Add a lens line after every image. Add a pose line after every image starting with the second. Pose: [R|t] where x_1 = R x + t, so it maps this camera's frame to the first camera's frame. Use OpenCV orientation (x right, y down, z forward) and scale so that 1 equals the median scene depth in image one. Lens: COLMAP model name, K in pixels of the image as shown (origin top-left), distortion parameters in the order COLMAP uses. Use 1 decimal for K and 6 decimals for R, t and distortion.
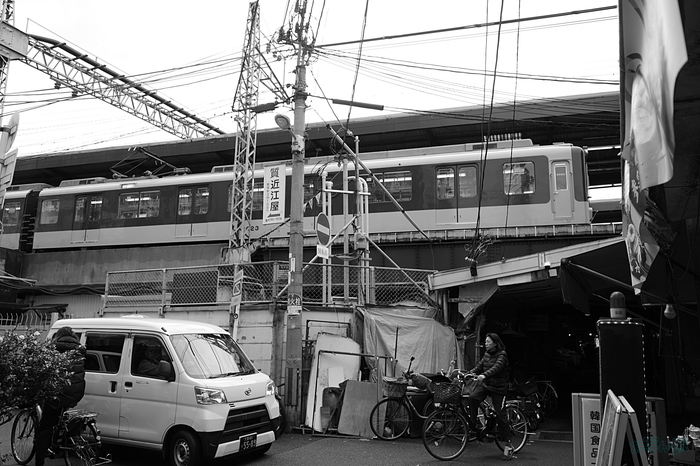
lens RADIAL K [[572.6, 0, 350.0], [0, 572.6, 233.0], [0, 0, 1]] dist [0.005117, 0.010213]
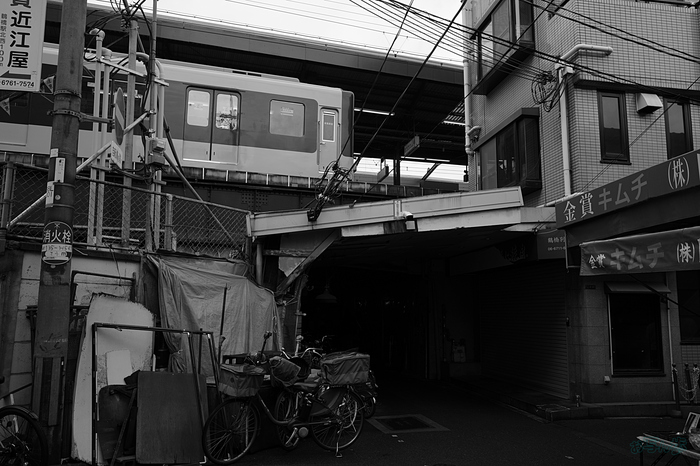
lens RADIAL K [[572.6, 0, 350.0], [0, 572.6, 233.0], [0, 0, 1]] dist [0.005117, 0.010213]
pose [[0.816508, 0.076821, 0.572201, -0.171984], [-0.112392, 0.993296, 0.027023, 0.064900], [-0.566289, -0.086375, 0.819668, 0.362832]]
